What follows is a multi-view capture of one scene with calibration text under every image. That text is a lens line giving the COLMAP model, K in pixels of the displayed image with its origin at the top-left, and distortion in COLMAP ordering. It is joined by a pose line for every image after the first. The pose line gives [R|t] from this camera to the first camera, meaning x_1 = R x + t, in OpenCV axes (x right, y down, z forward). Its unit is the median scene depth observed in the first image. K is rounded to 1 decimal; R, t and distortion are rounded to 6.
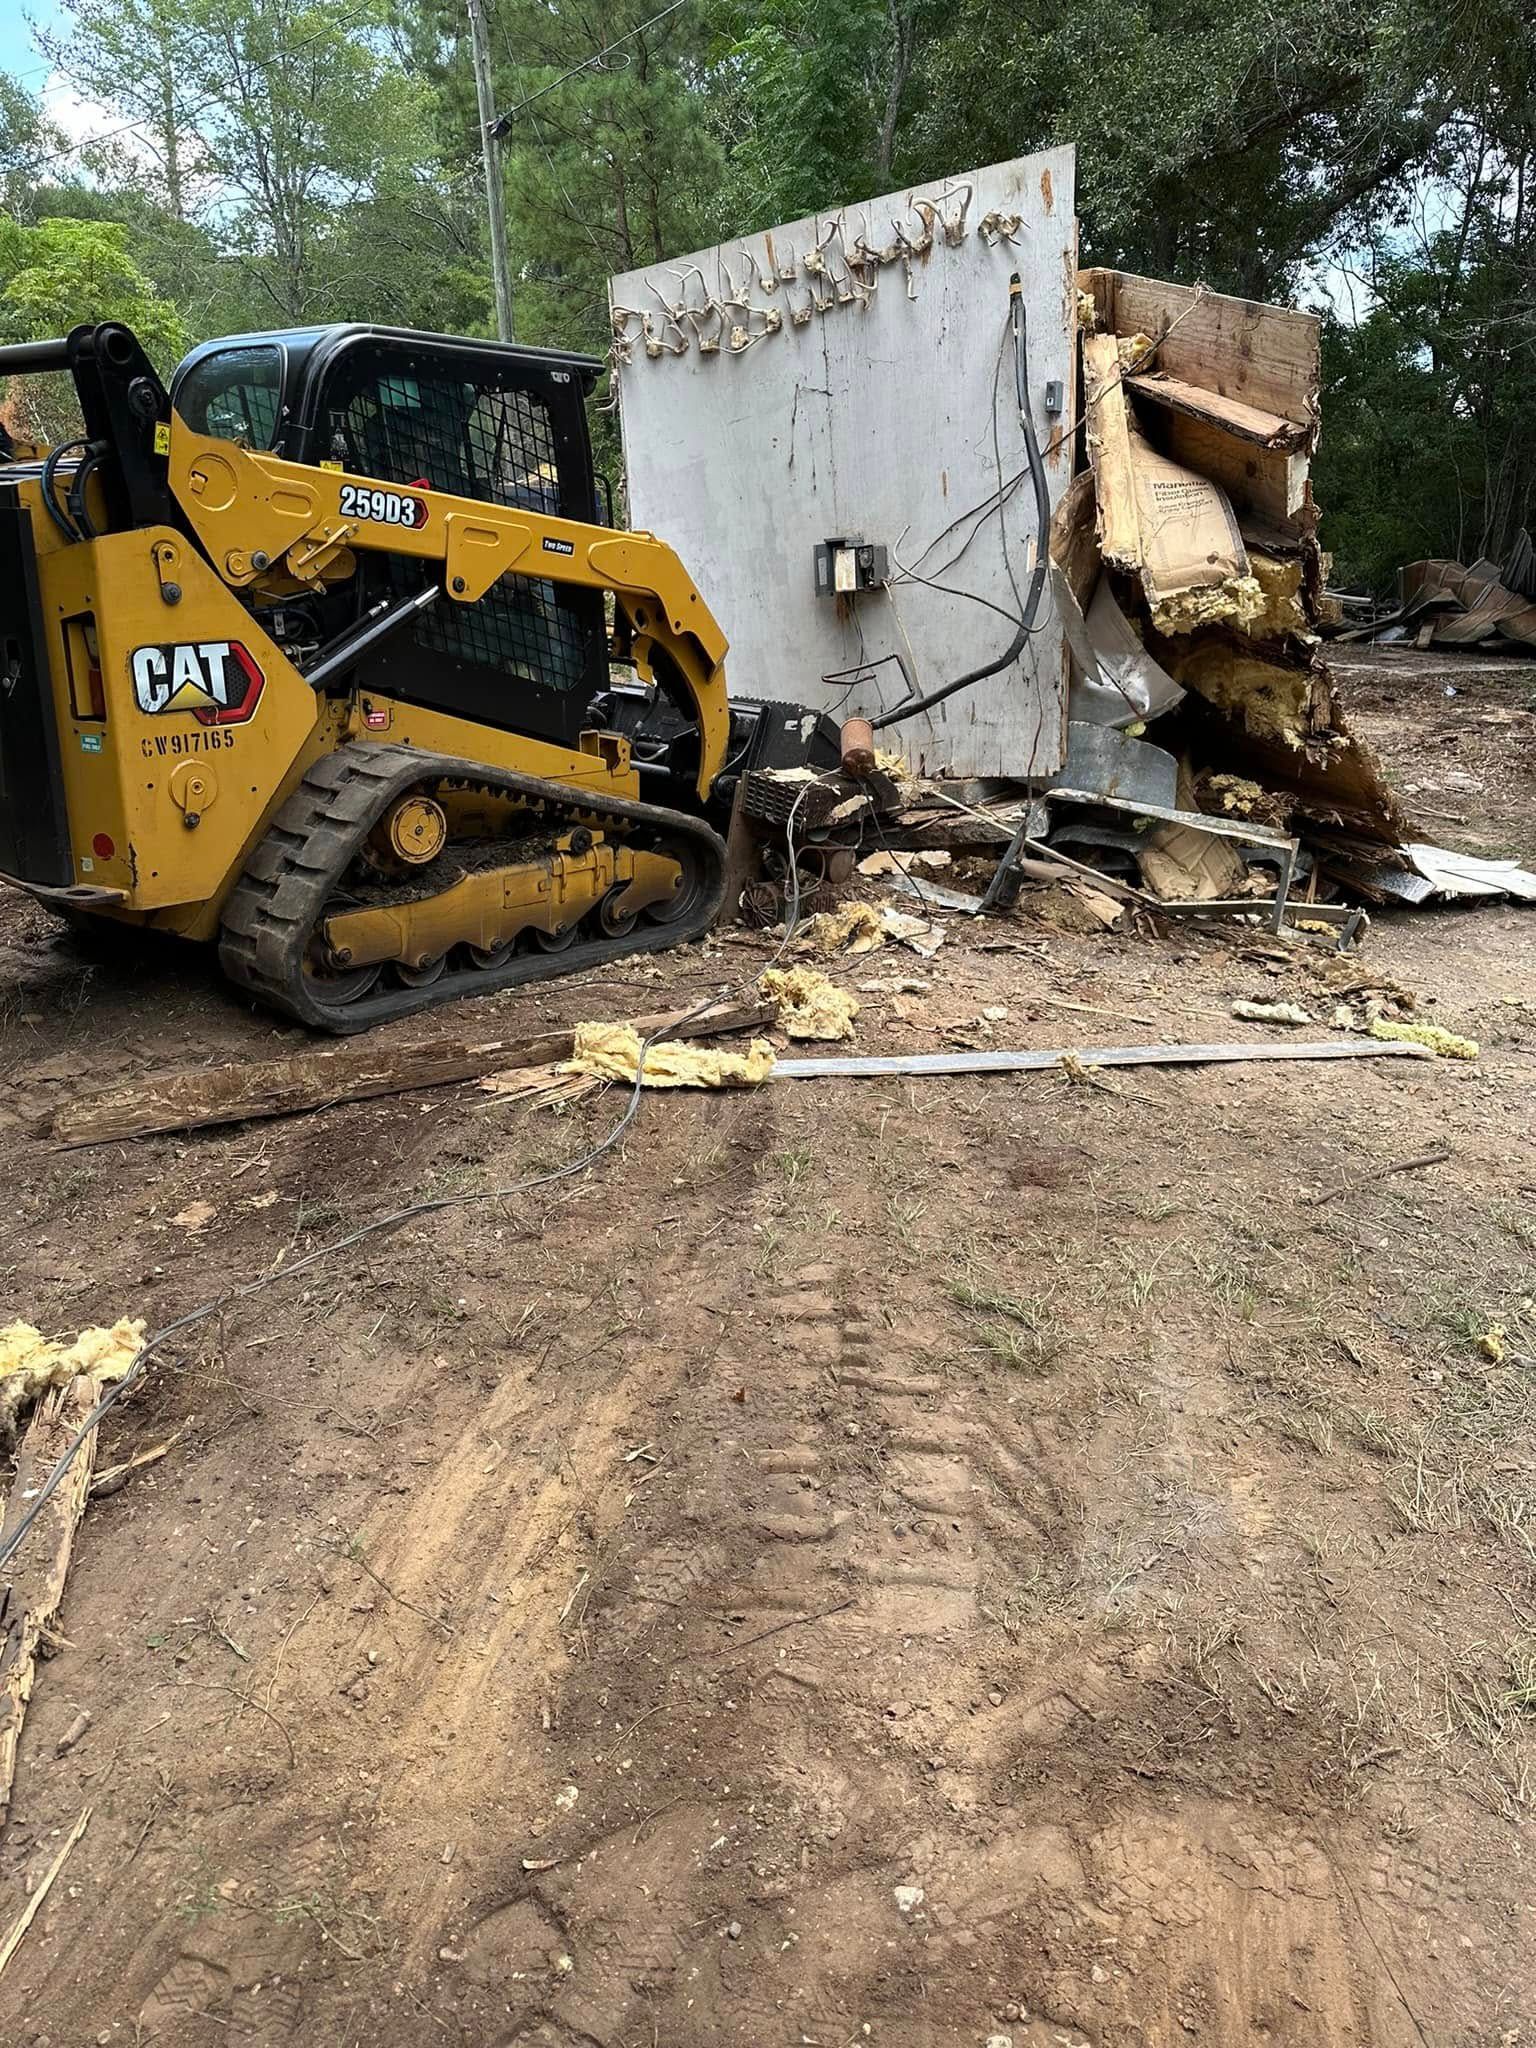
lens RADIAL K [[1475.8, 0, 770.2], [0, 1475.8, 1000.3], [0, 0, 1]] dist [0.001751, -0.046888]
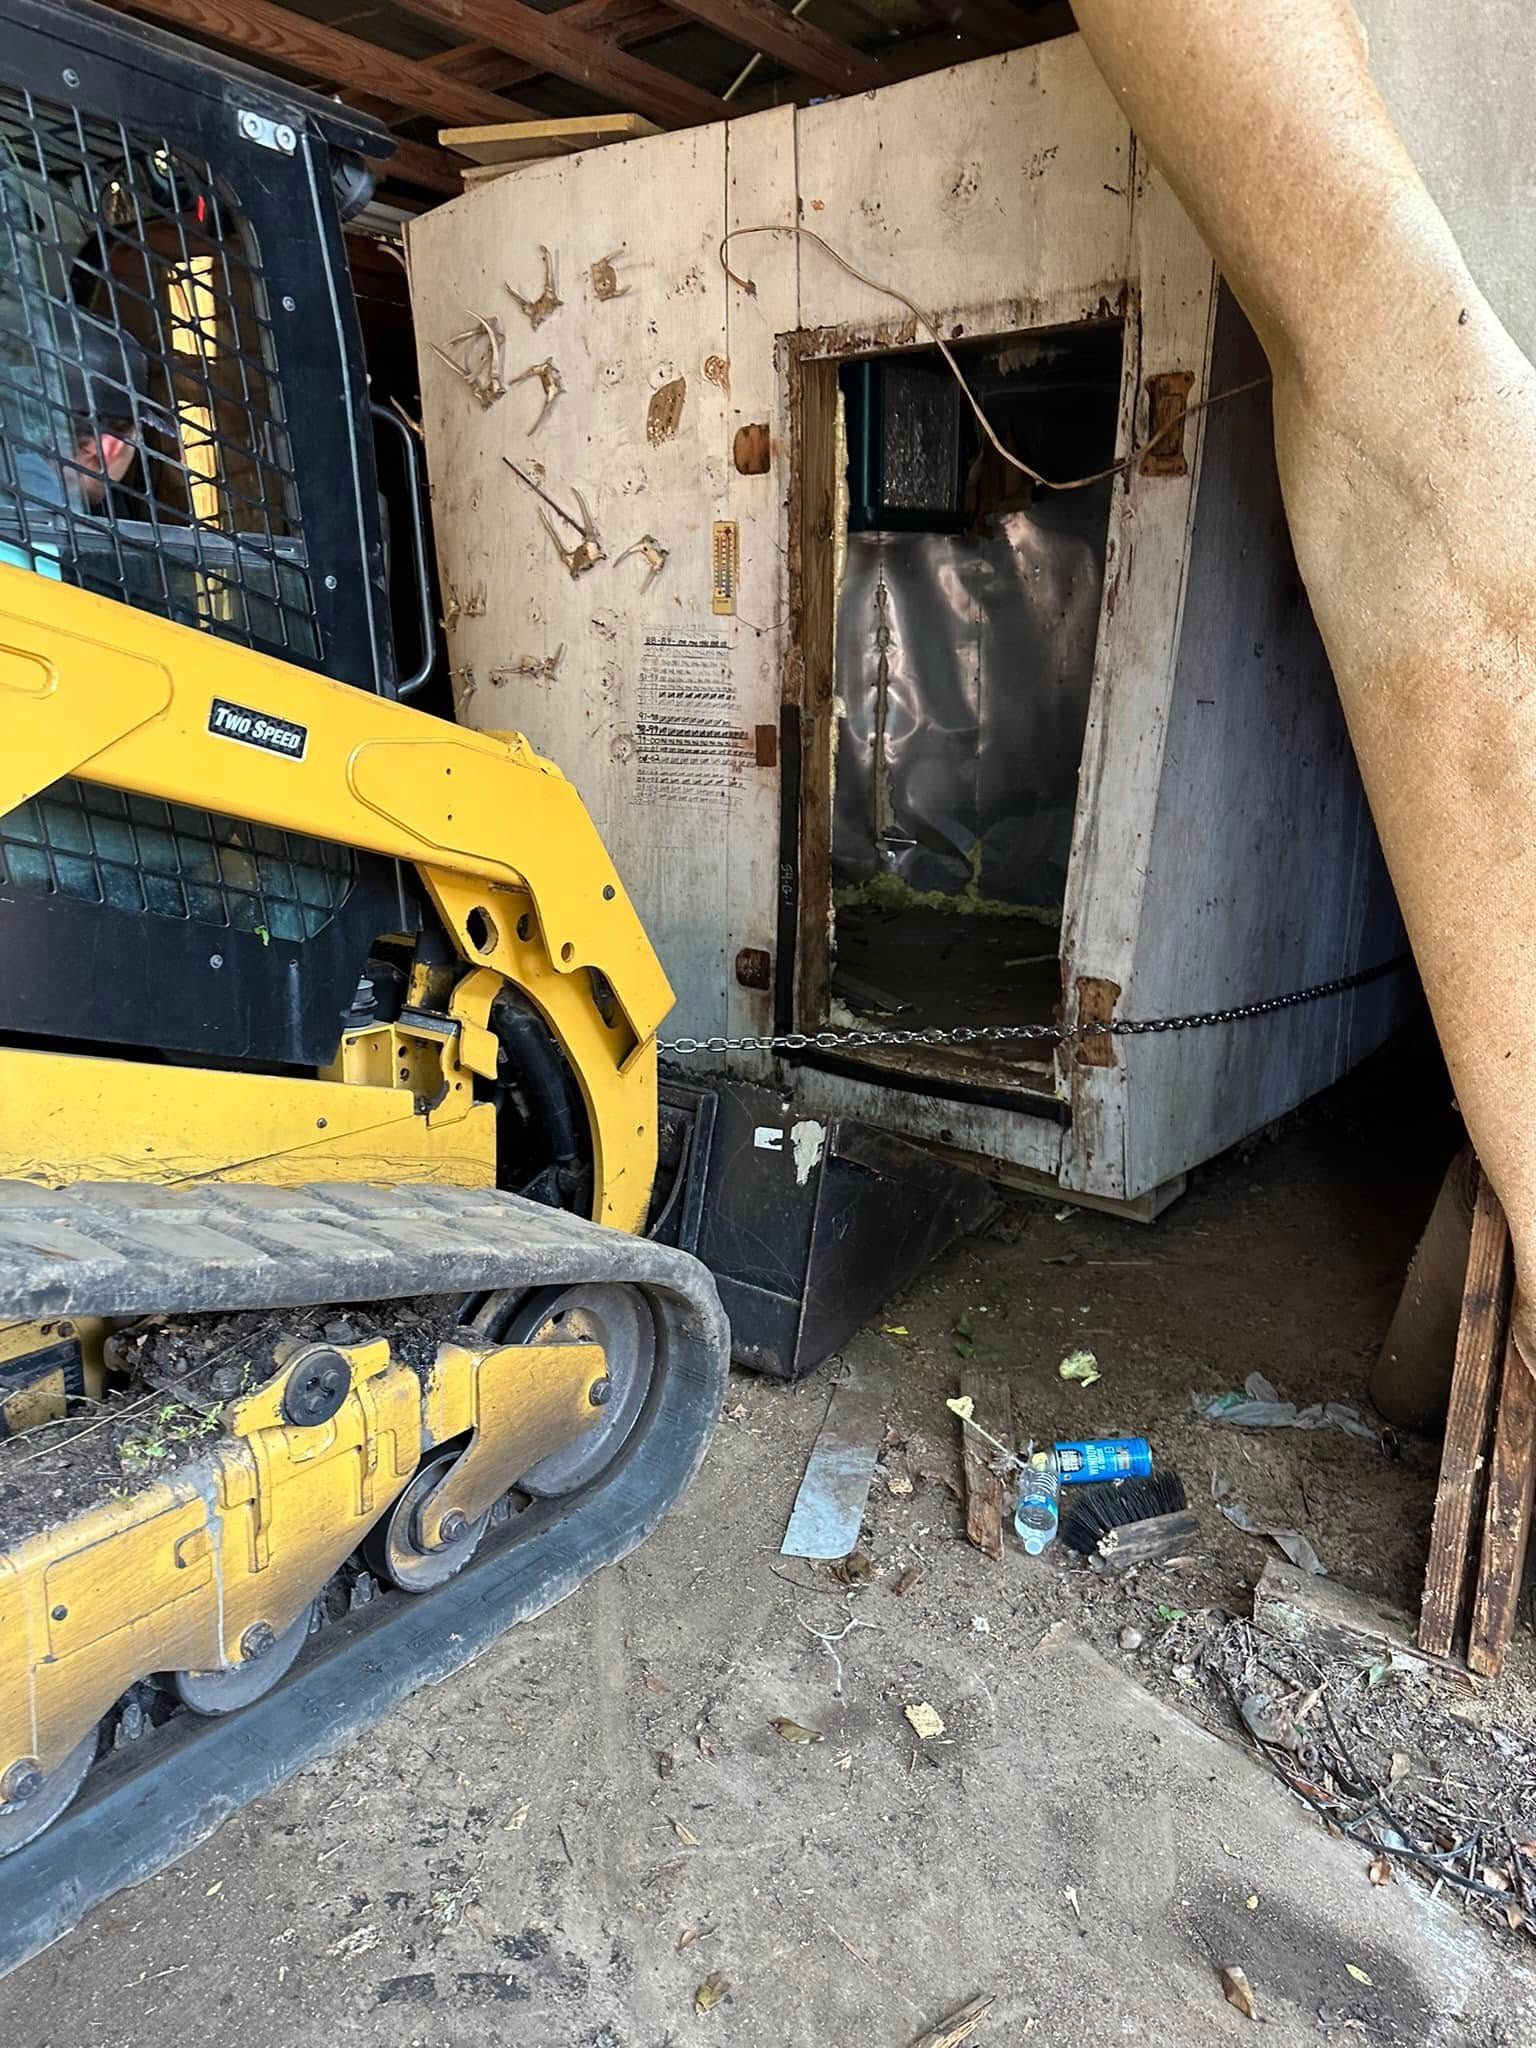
lens RADIAL K [[1475.8, 0, 770.2], [0, 1475.8, 1000.3], [0, 0, 1]] dist [0.001751, -0.046888]
pose [[0.996185, -0.055321, 0.067488, -0.045577], [0.062027, 0.992880, -0.101693, -0.171536], [-0.061381, 0.105491, 0.992524, 0.720036]]
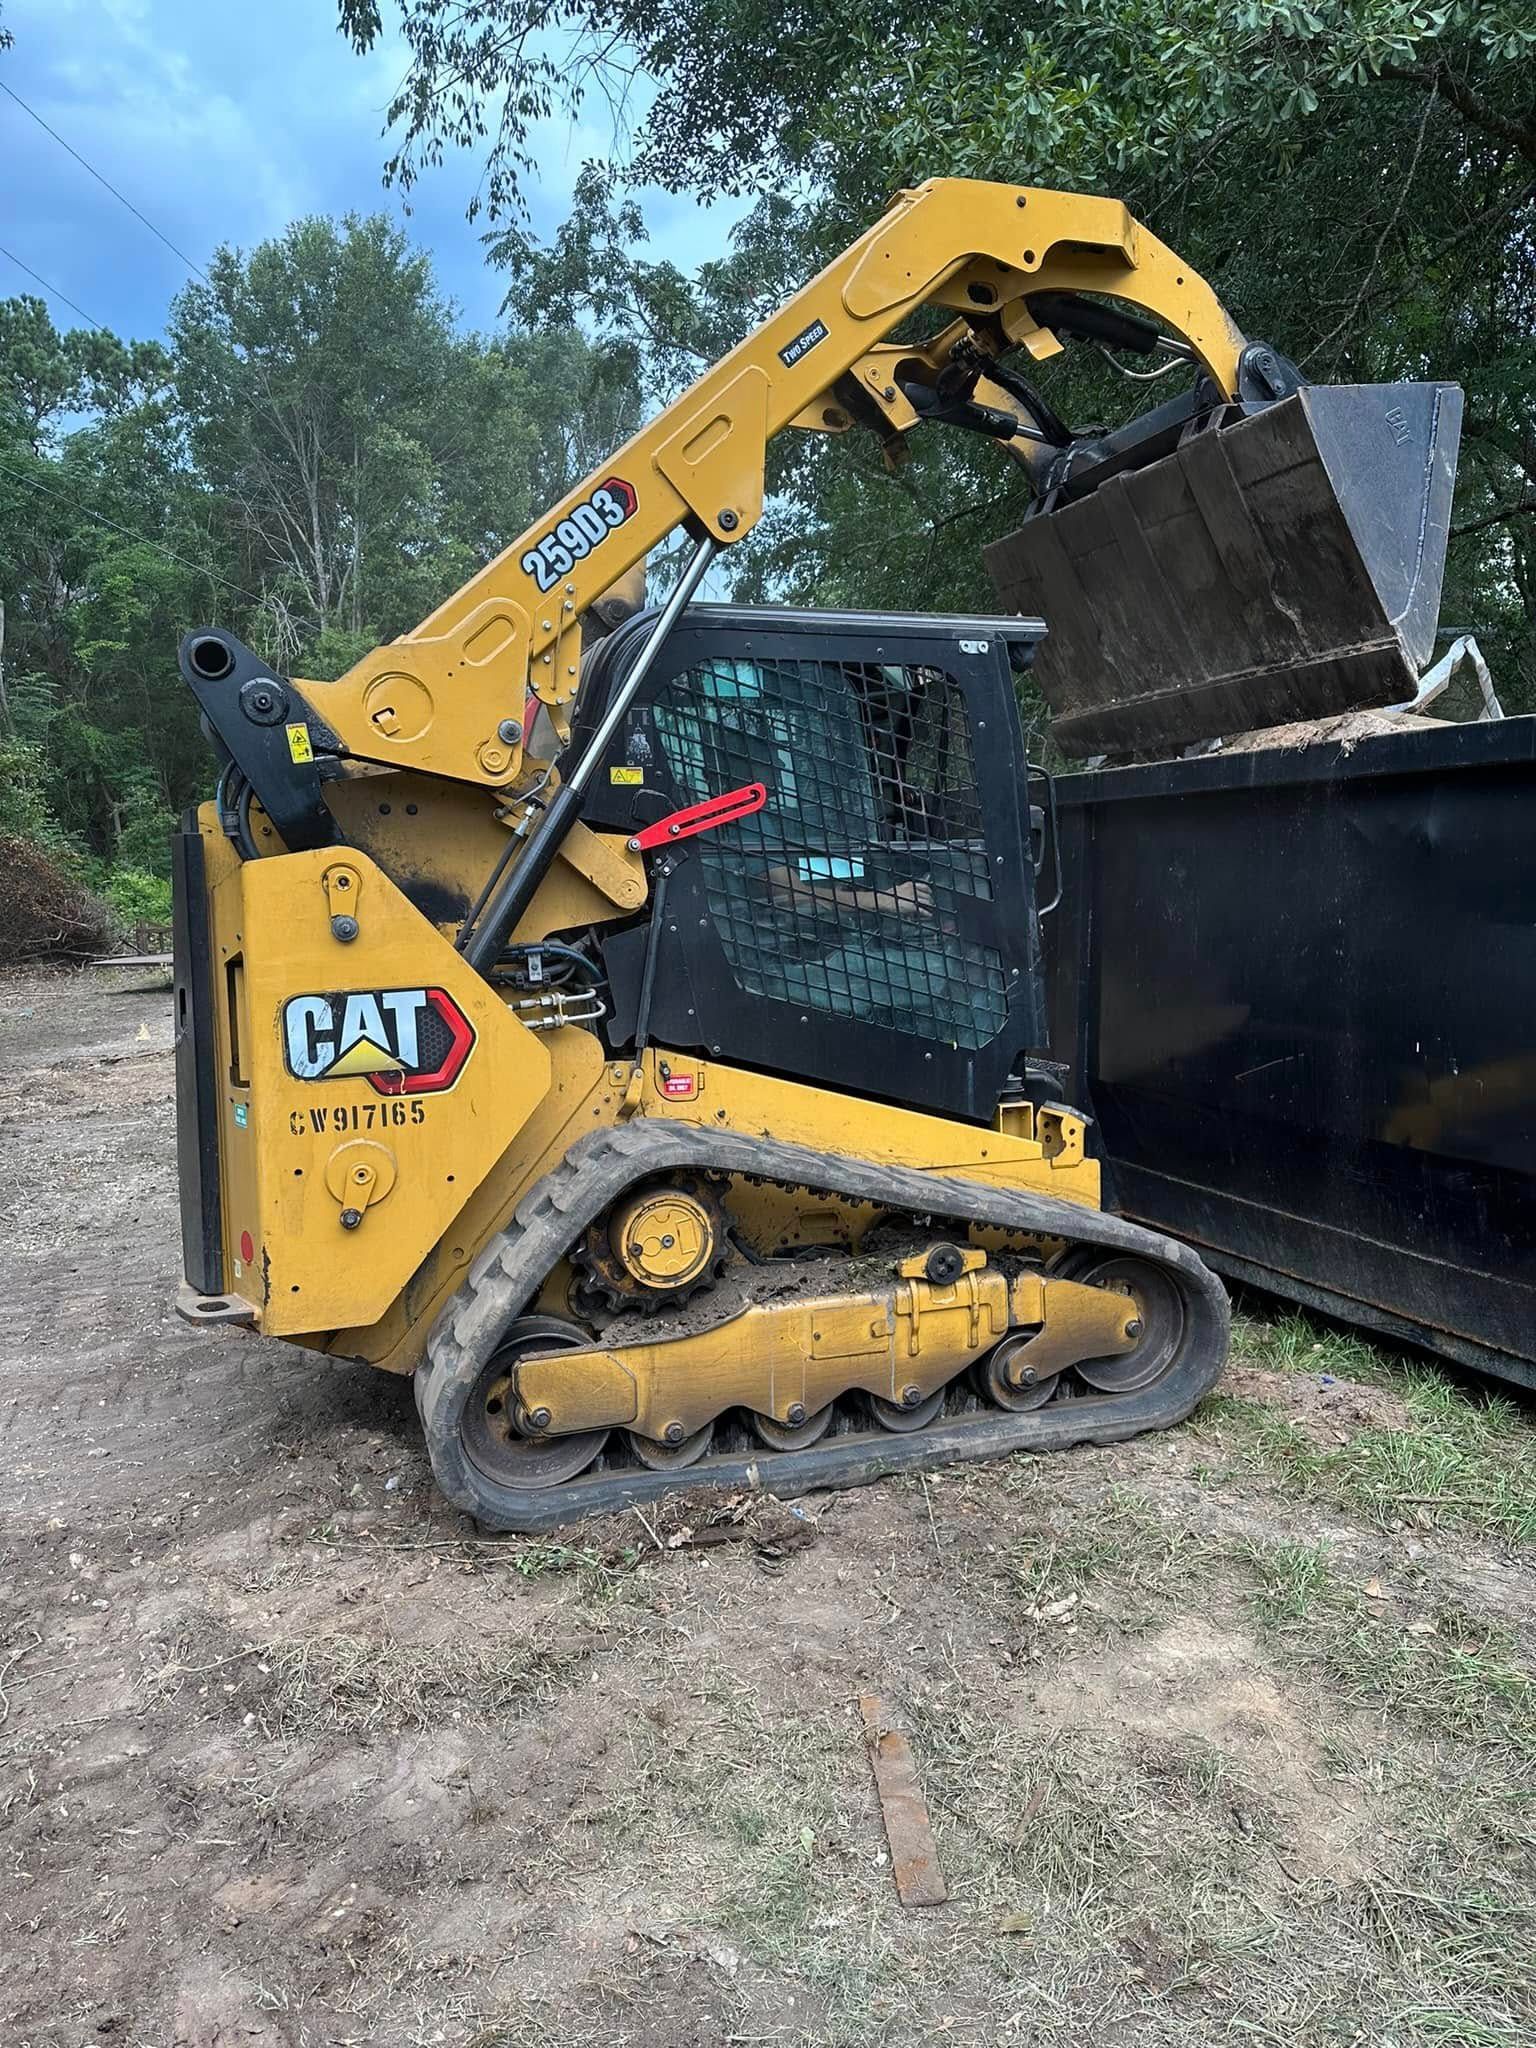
lens RADIAL K [[1475.8, 0, 770.2], [0, 1475.8, 1000.3], [0, 0, 1]] dist [0.001751, -0.046888]
pose [[0.861274, -0.043415, -0.506282, 0.165554], [-0.088723, 0.968190, -0.233957, -0.066554], [0.500335, 0.246420, 0.830026, 0.414819]]
